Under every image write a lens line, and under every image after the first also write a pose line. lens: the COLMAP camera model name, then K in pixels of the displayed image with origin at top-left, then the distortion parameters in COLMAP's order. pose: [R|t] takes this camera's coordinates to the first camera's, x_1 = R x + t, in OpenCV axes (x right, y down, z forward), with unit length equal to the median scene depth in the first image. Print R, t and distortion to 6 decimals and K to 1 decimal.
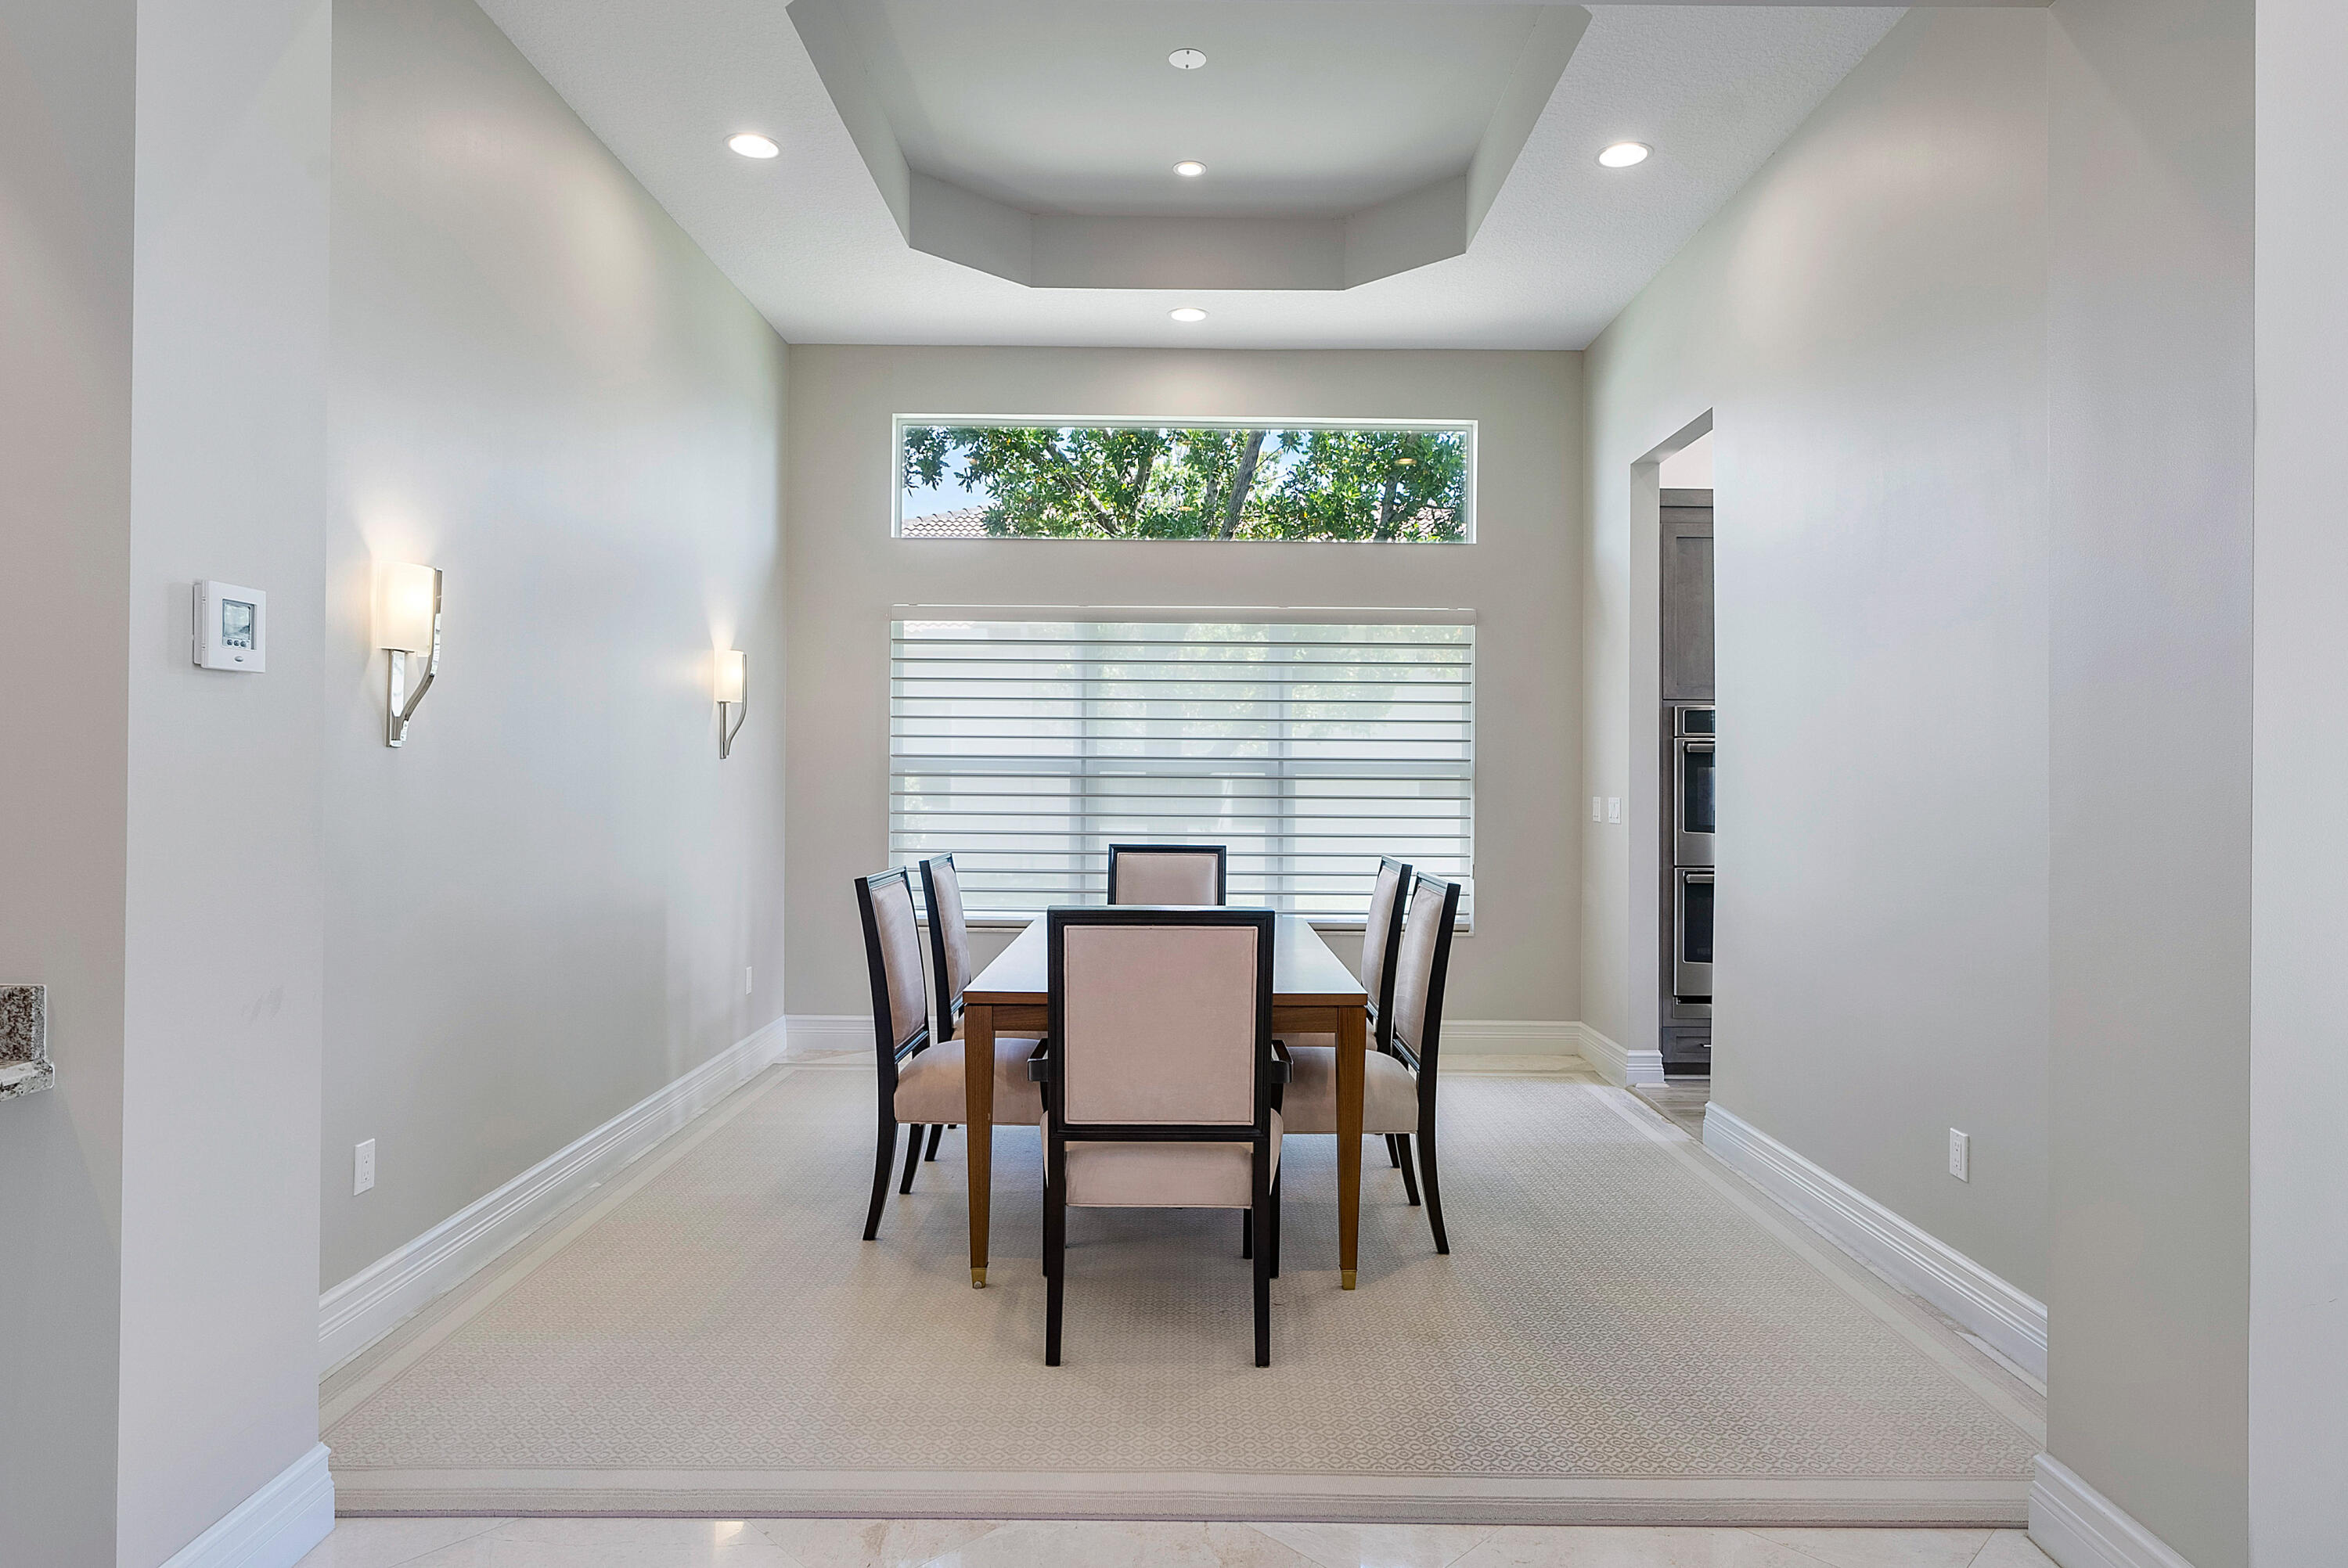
lens RADIAL K [[1328.1, 0, 1183.0], [0, 1328.1, 761.4], [0, 0, 1]] dist [-0.001984, 0.000084]
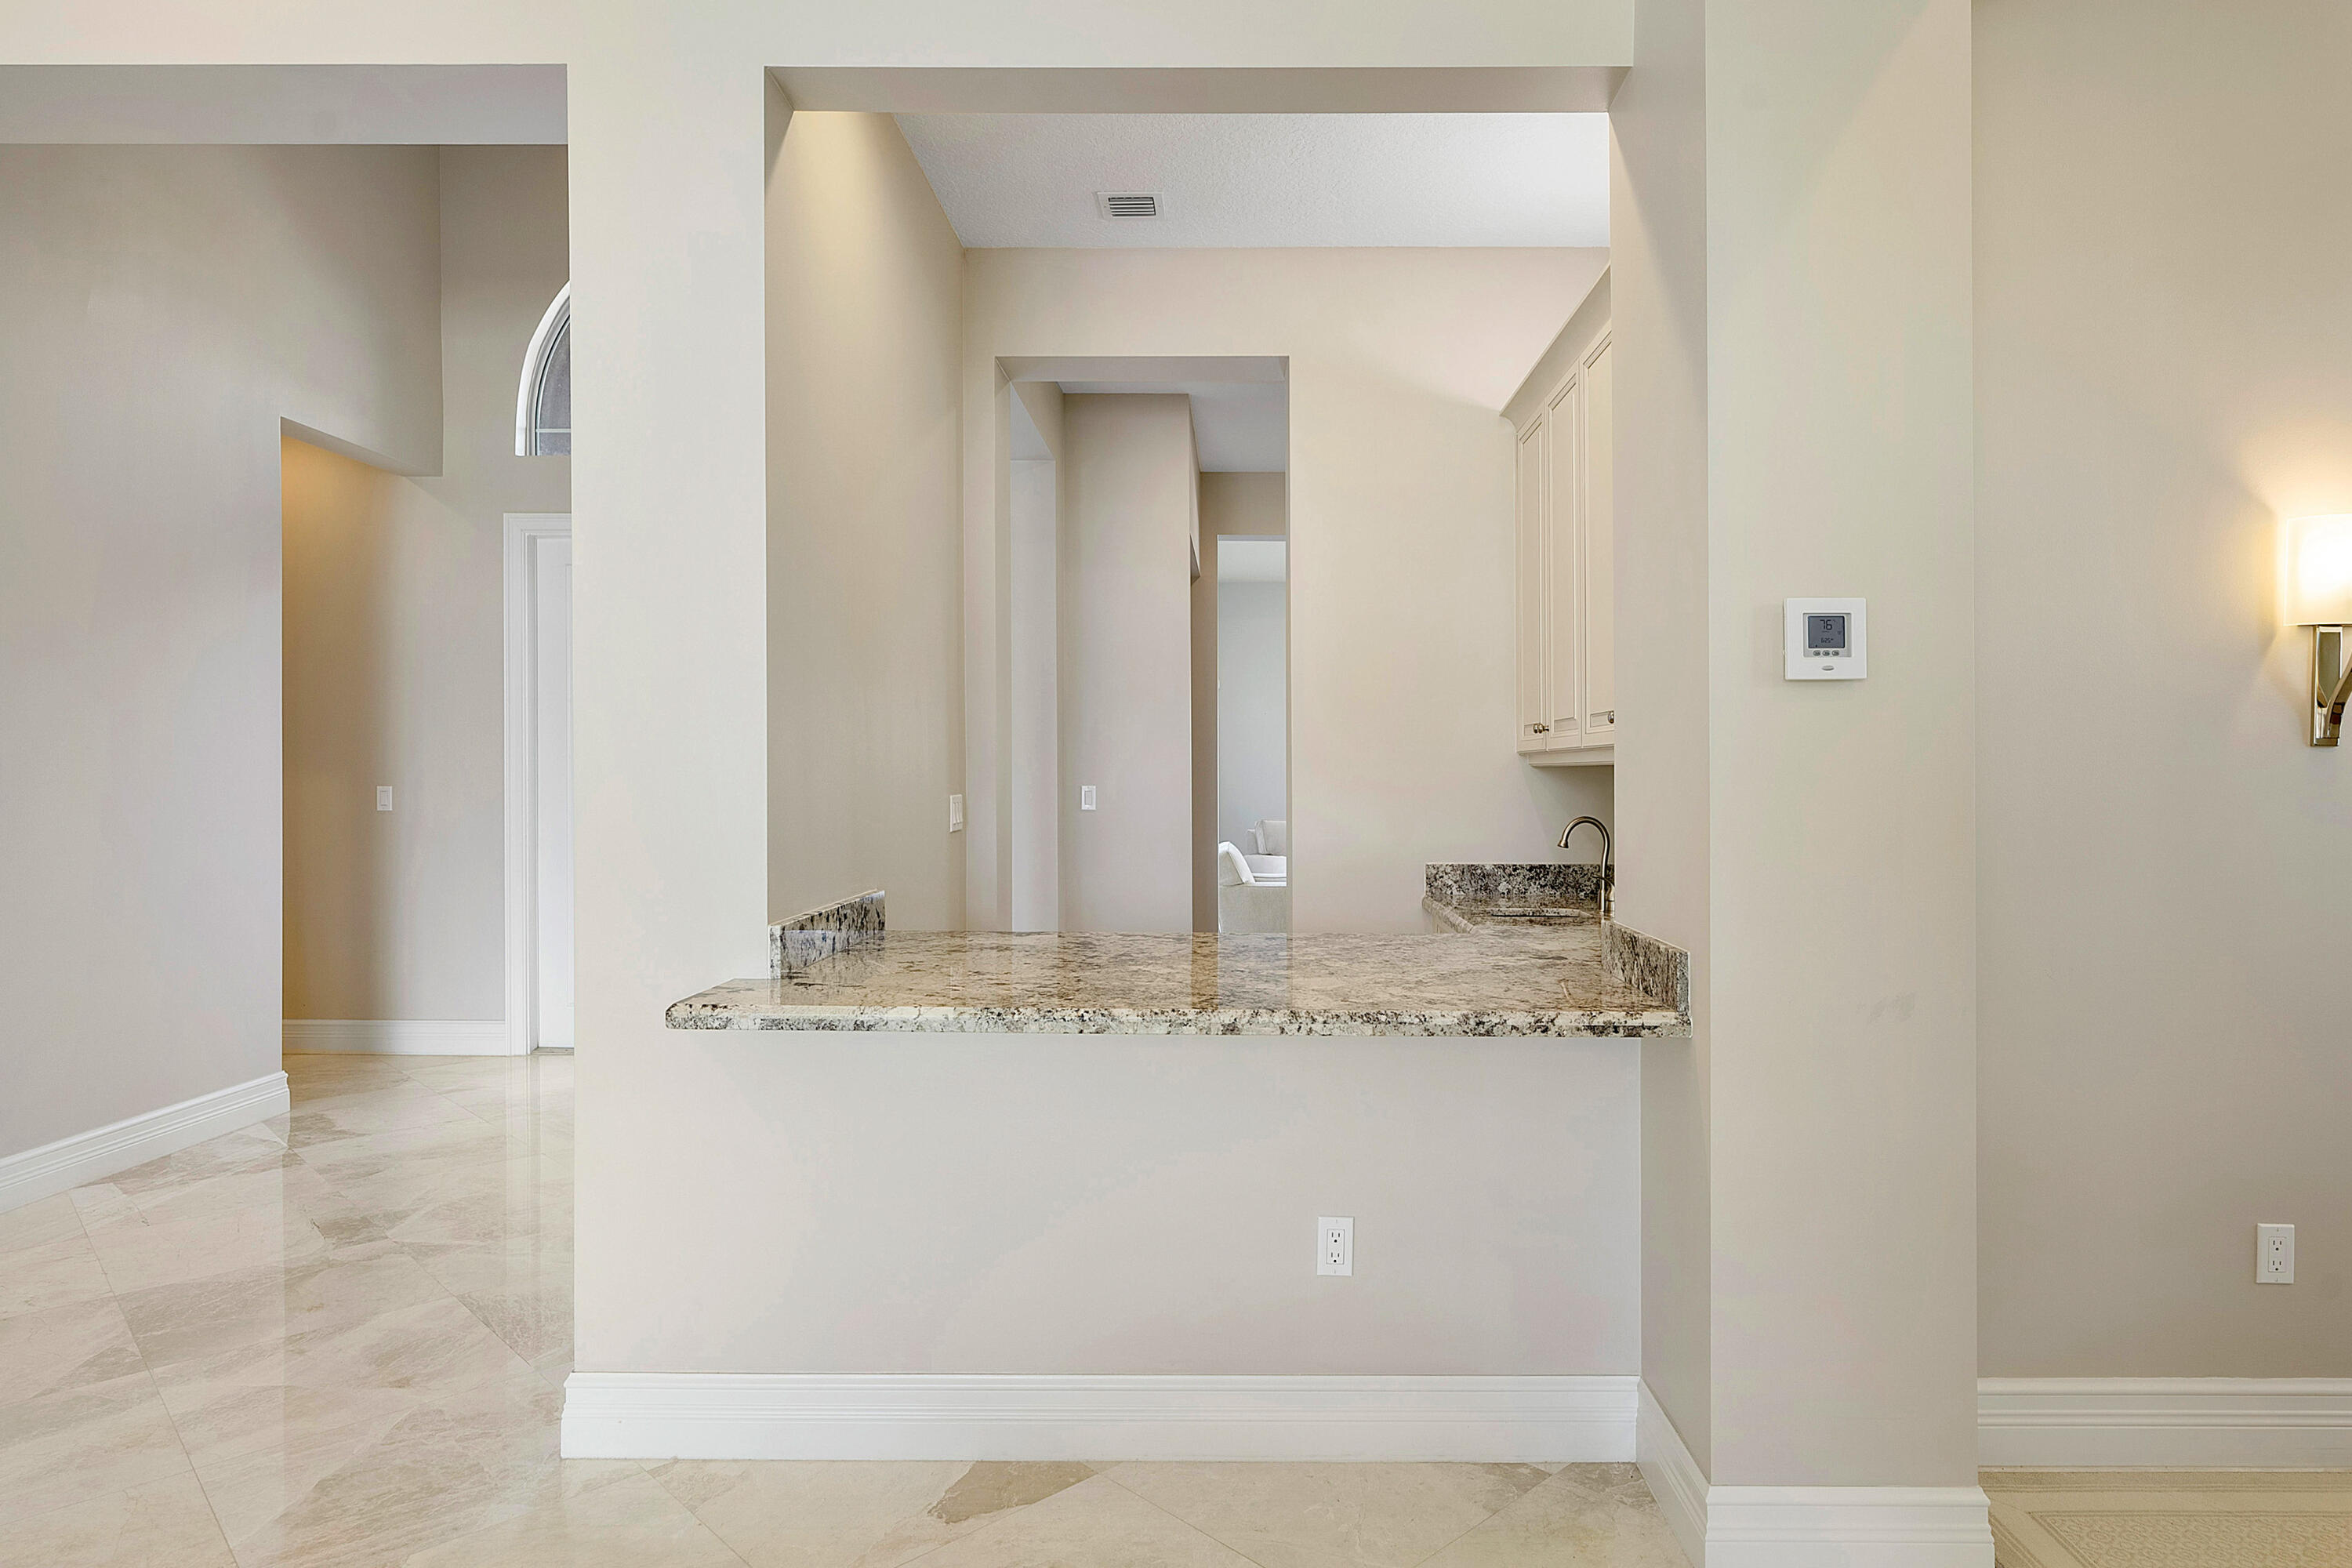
lens RADIAL K [[1375.0, 0, 1228.6], [0, 1375.0, 782.8], [0, 0, 1]] dist [-0.003666, -0.000087]
pose [[-0.004983, 0.003783, -0.999980, 0.352079], [0.005936, 0.999975, 0.003754, 0.005749], [0.999970, -0.005917, -0.005005, 0.511355]]
